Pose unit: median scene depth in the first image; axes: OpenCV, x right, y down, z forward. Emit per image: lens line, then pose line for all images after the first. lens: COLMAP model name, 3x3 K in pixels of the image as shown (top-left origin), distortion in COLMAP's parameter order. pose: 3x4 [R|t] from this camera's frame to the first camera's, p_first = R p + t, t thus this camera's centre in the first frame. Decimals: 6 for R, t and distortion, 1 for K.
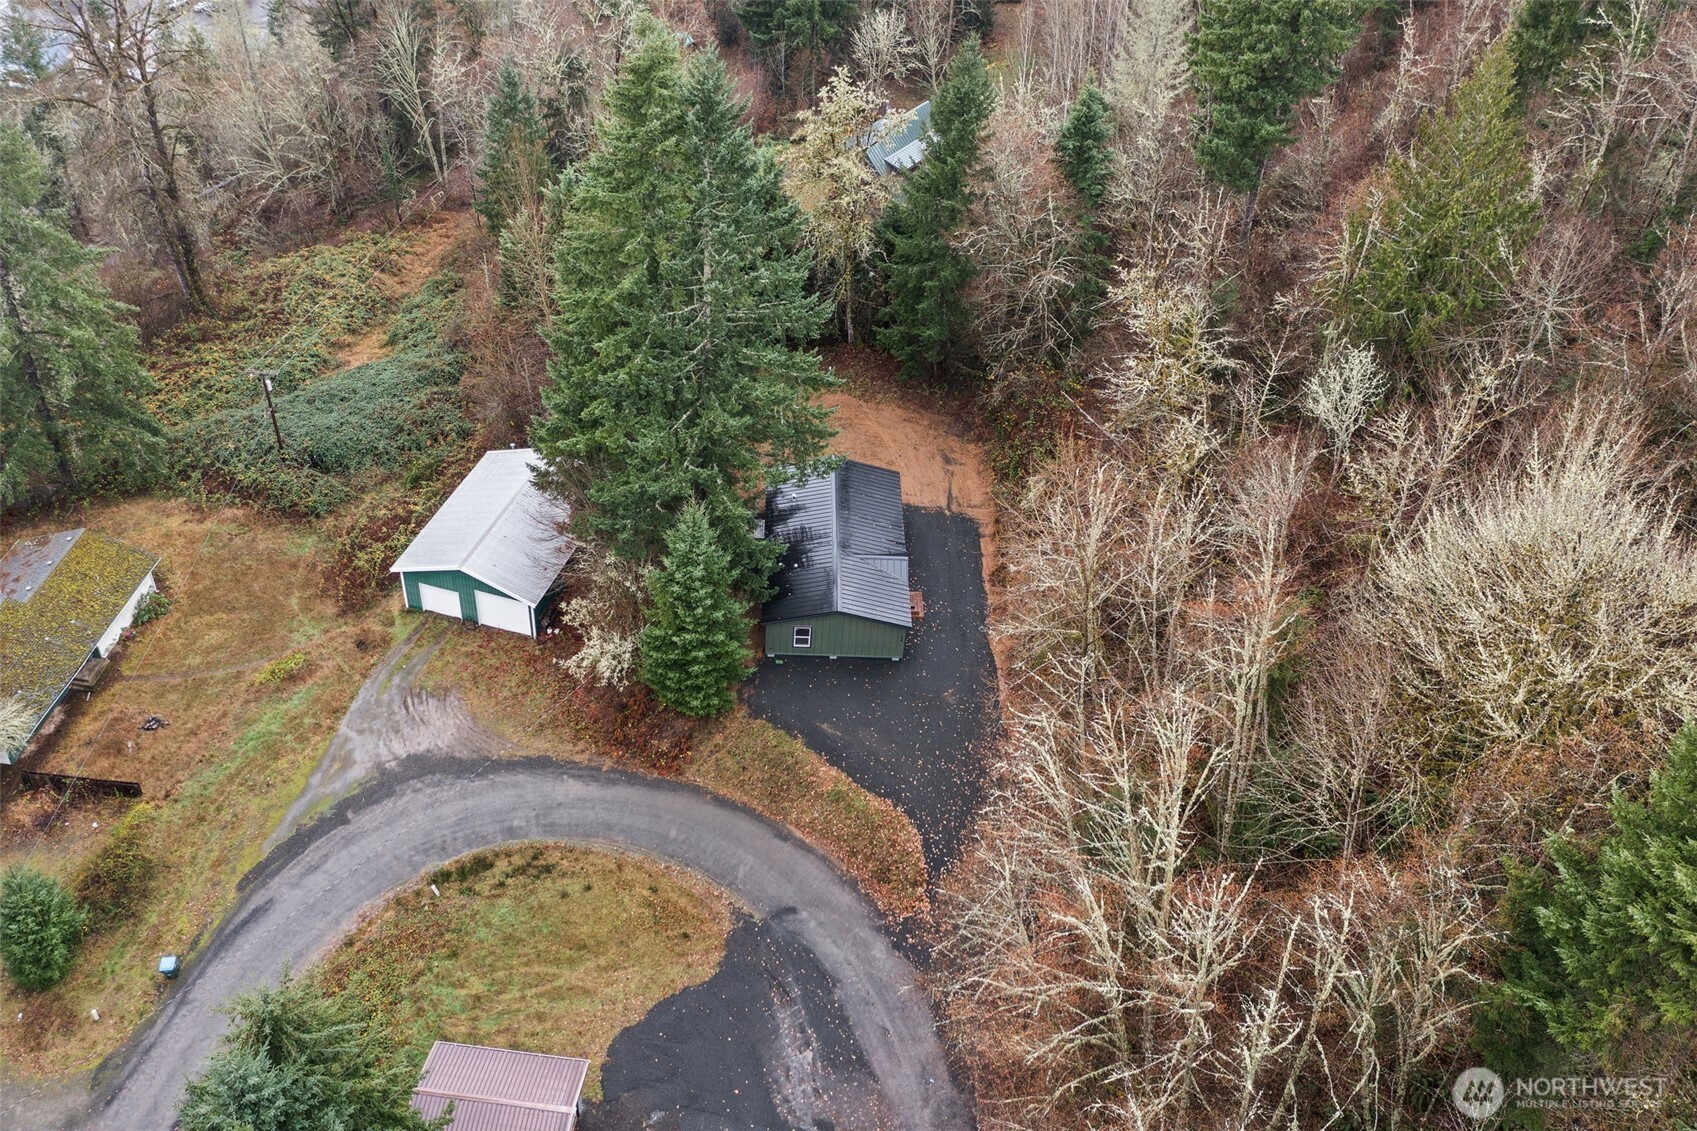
lens RADIAL K [[1491.5, 0, 848.5], [0, 1491.5, 565.5], [0, 0, 1]] dist [-0.001658, -0.005356]
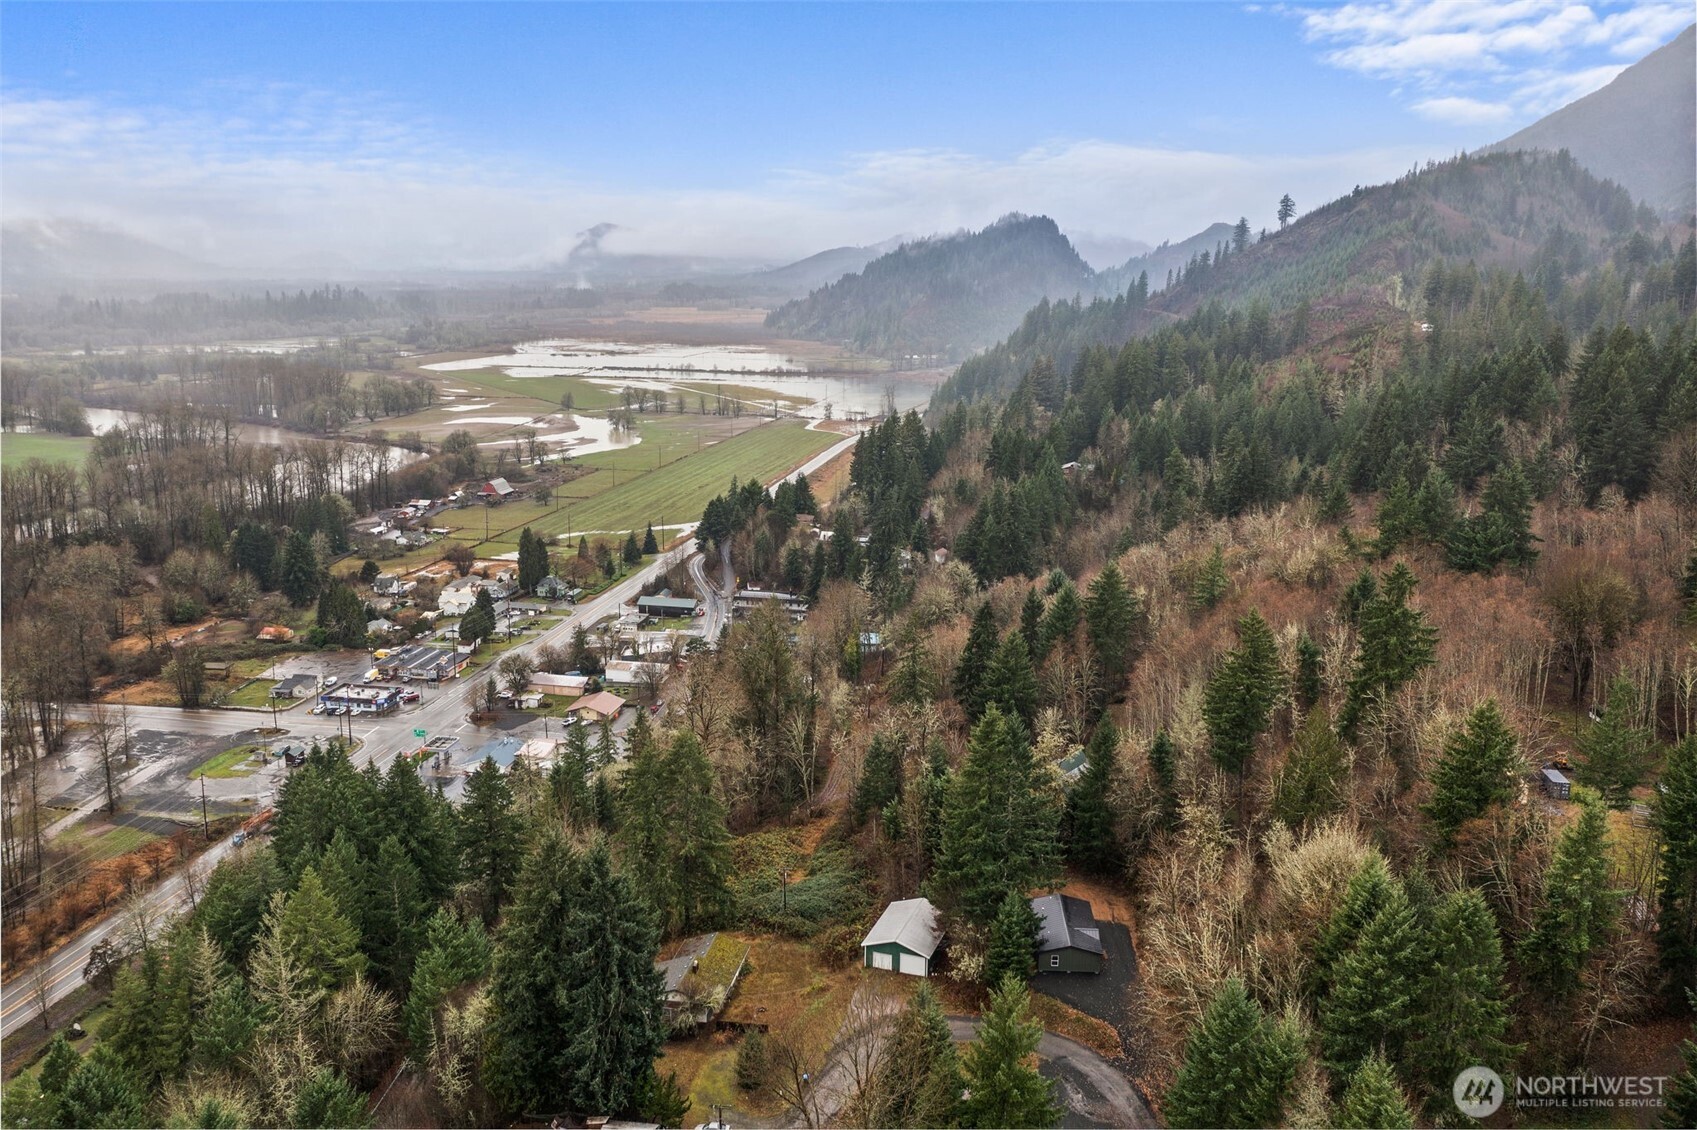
lens RADIAL K [[1491.5, 0, 848.5], [0, 1491.5, 565.0], [0, 0, 1]] dist [-0.001658, -0.005356]
pose [[0.997575, -0.033323, -0.061103, -0.169732], [0.002177, 0.892442, -0.451158, 0.487991], [0.069565, 0.449931, 0.890350, -1.195926]]
